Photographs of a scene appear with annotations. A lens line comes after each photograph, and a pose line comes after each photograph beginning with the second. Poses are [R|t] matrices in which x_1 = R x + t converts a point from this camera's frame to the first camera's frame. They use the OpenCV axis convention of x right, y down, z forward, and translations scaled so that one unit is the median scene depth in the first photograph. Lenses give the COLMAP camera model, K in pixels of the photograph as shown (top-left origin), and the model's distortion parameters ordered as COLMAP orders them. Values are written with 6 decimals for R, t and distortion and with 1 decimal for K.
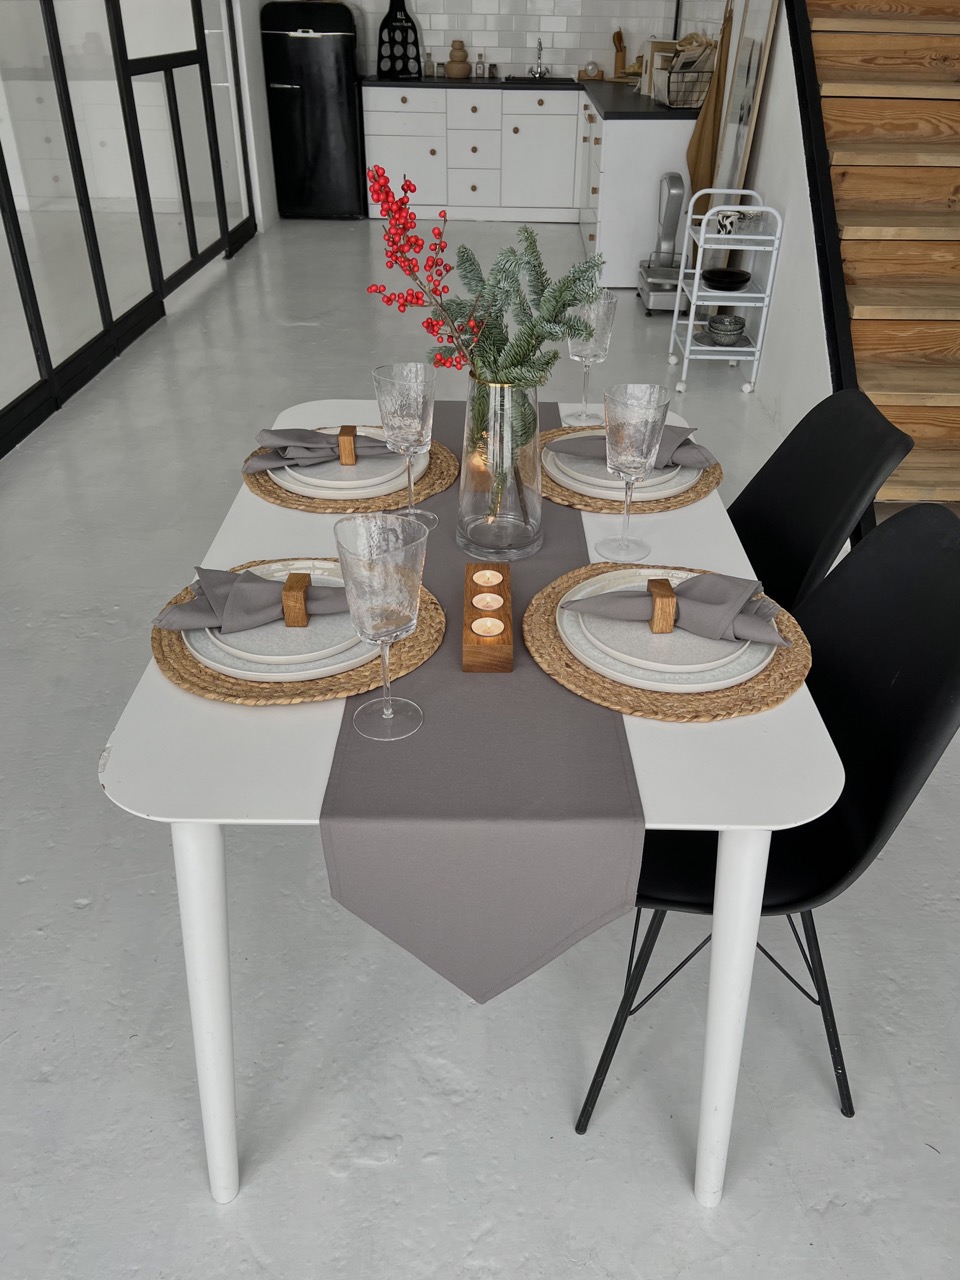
lens RADIAL K [[979.0, 0, 490.6], [0, 979.0, 634.4], [0, 0, 1]] dist [0.047901, -0.049206]
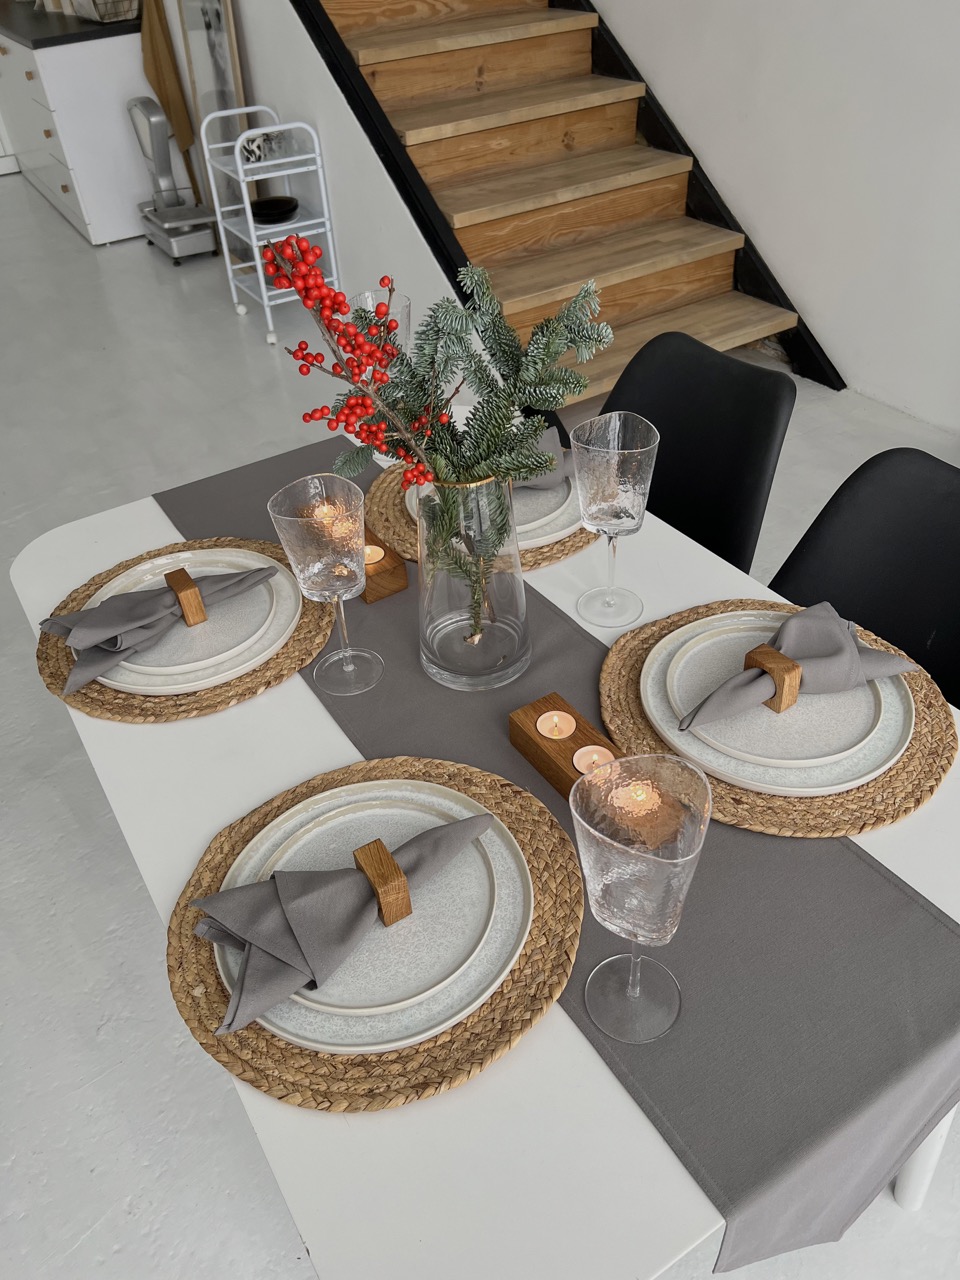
lens RADIAL K [[968.4, 0, 476.5], [0, 968.4, 642.1], [0, 0, 1]] dist [0.041792, -0.044167]
pose [[0.843941, -0.385871, 0.372648, -0.096807], [0.347912, 0.922481, 0.167293, -0.082599], [-0.408314, -0.011536, 0.912769, 0.104448]]
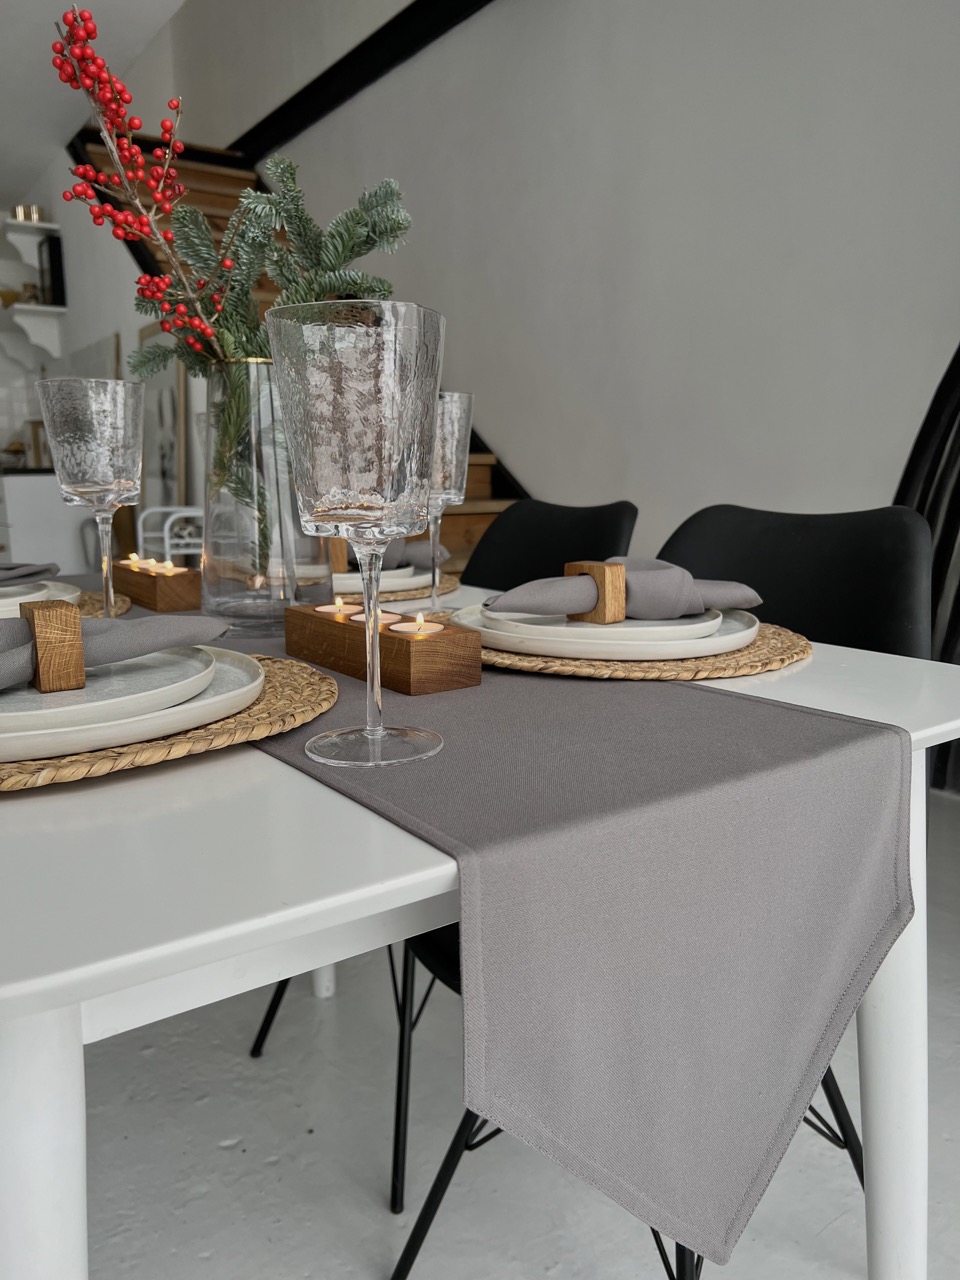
lens RADIAL K [[978.2, 0, 501.5], [0, 978.2, 640.6], [0, 0, 1]] dist [0.001046, -0.007468]
pose [[0.804070, -0.121217, 0.582046, -0.089137], [0.333888, 0.902099, -0.273380, 0.052820], [-0.491924, 0.414155, 0.765824, 0.146264]]
